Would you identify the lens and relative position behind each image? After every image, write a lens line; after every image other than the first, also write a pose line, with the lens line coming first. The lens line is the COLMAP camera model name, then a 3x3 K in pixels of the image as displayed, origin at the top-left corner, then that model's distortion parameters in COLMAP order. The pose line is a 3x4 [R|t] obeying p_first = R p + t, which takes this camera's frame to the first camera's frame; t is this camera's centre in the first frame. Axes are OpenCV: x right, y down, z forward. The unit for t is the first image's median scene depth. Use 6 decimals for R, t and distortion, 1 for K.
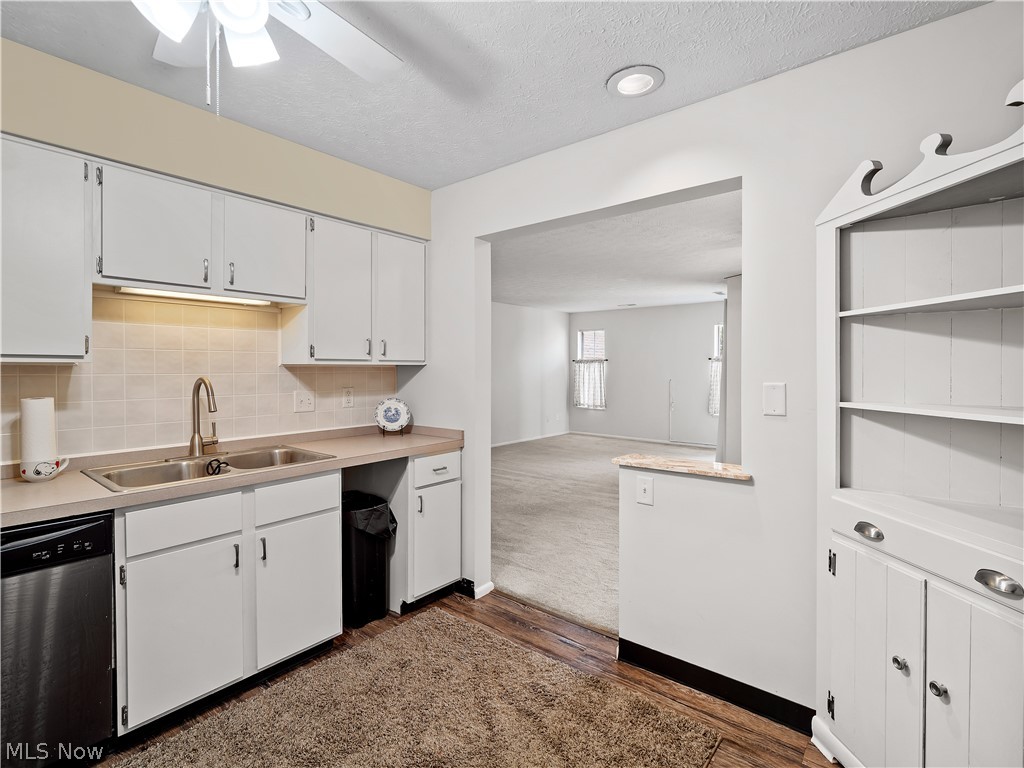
lens RADIAL K [[502.1, 0, 510.0], [0, 502.1, 369.7], [0, 0, 1]] dist [0.001624, -0.005643]
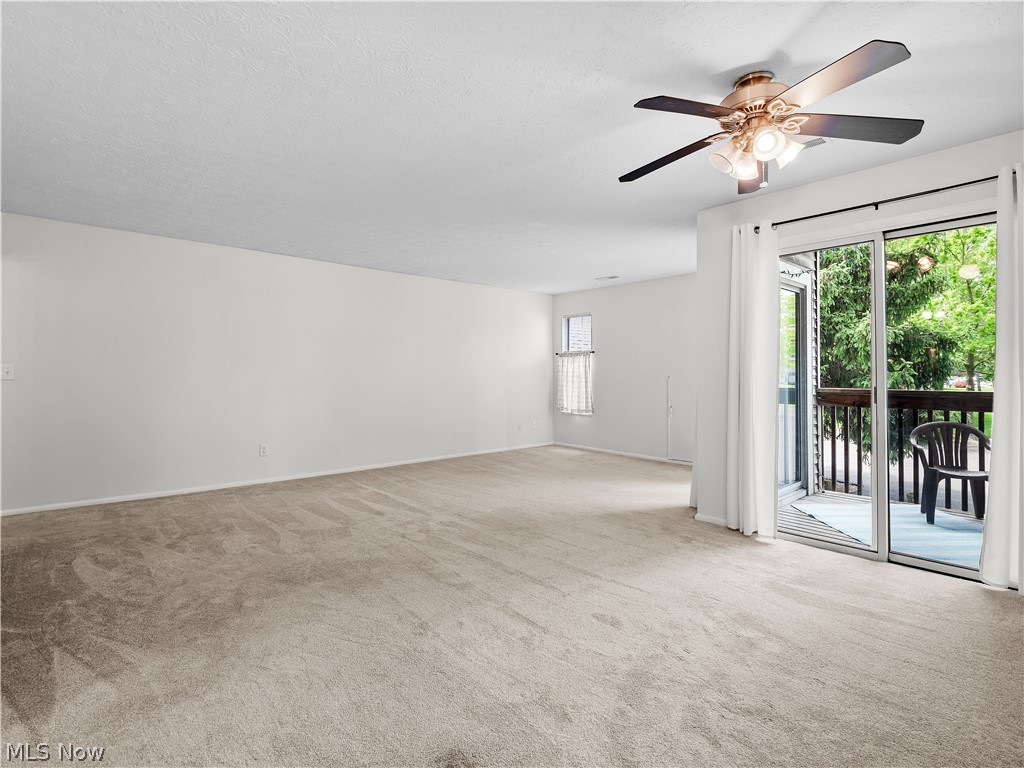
lens RADIAL K [[502.1, 0, 508.1], [0, 502.1, 366.4], [0, 0, 1]] dist [0.001624, -0.005643]
pose [[0.986994, -0.002363, -0.160742, 0.184752], [-0.000707, 0.999818, -0.019039, 0.017780], [0.160758, 0.018905, 0.986813, 0.203420]]
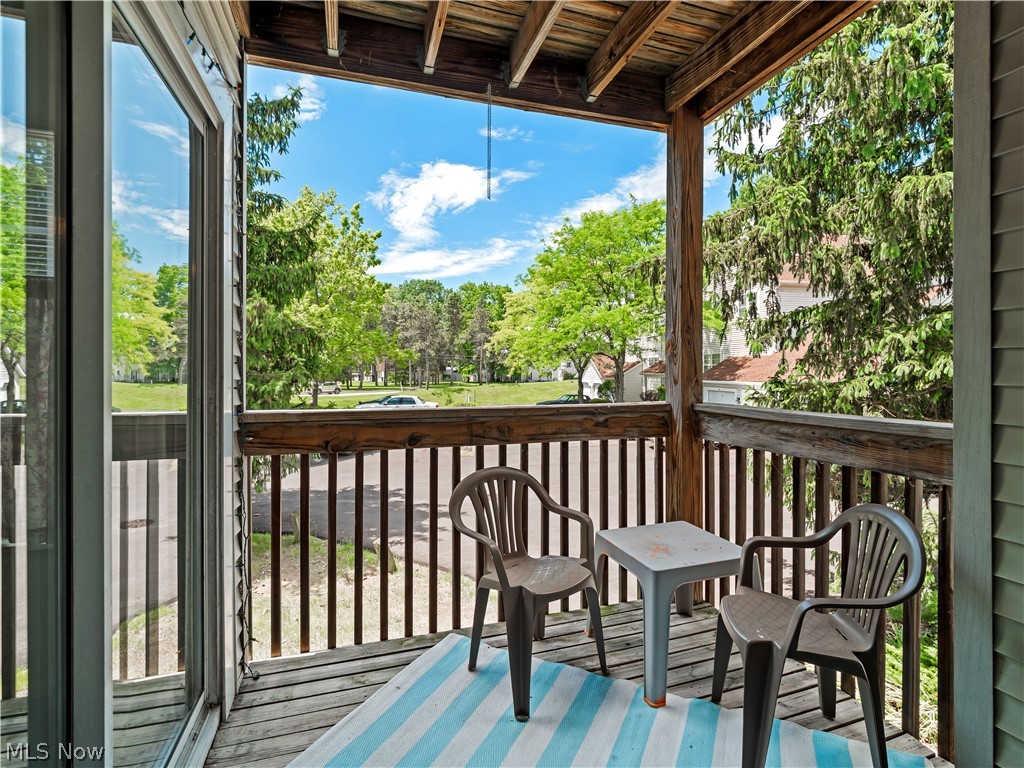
lens RADIAL K [[502.1, 0, 515.1], [0, 502.1, 378.0], [0, 0, 1]] dist [0.001624, -0.005643]
pose [[0.534875, -0.005997, 0.844910, 0.311212], [-0.000499, 0.999972, 0.007413, 0.014705], [-0.844931, -0.004386, 0.534857, 0.584775]]
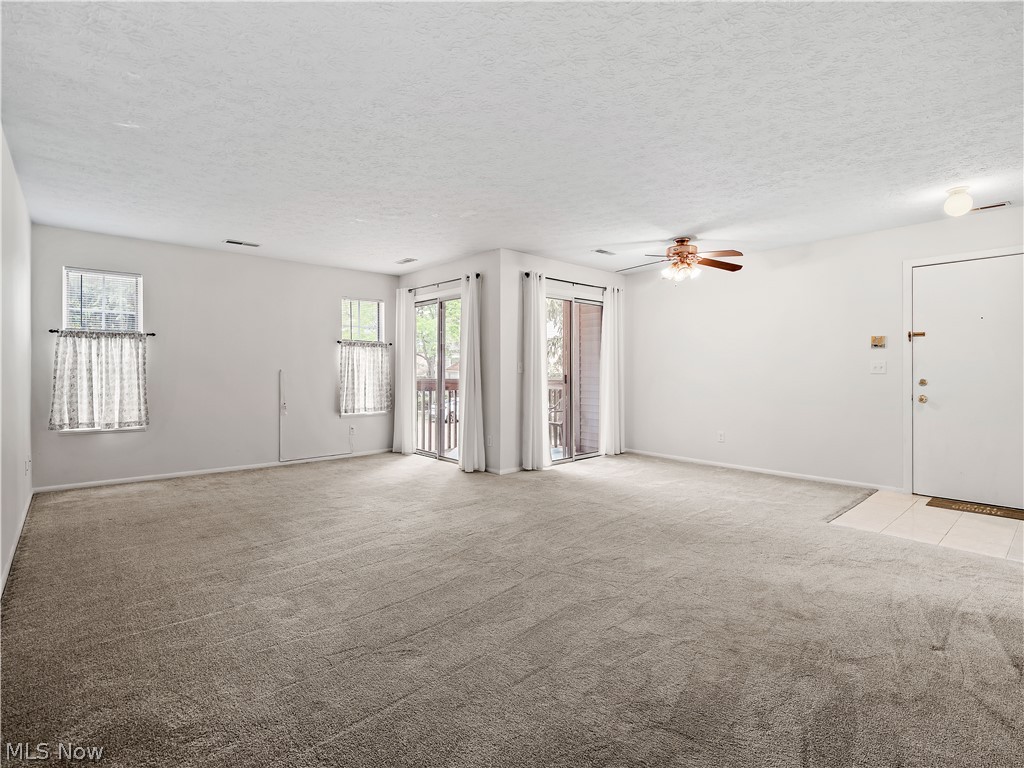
lens RADIAL K [[502.1, 0, 511.1], [0, 502.1, 373.6], [0, 0, 1]] dist [0.001624, -0.005643]
pose [[0.149659, -0.003749, 0.988731, -0.269719], [0.002881, 0.999990, 0.003356, 0.021008], [-0.988733, 0.002346, 0.149669, 0.539031]]
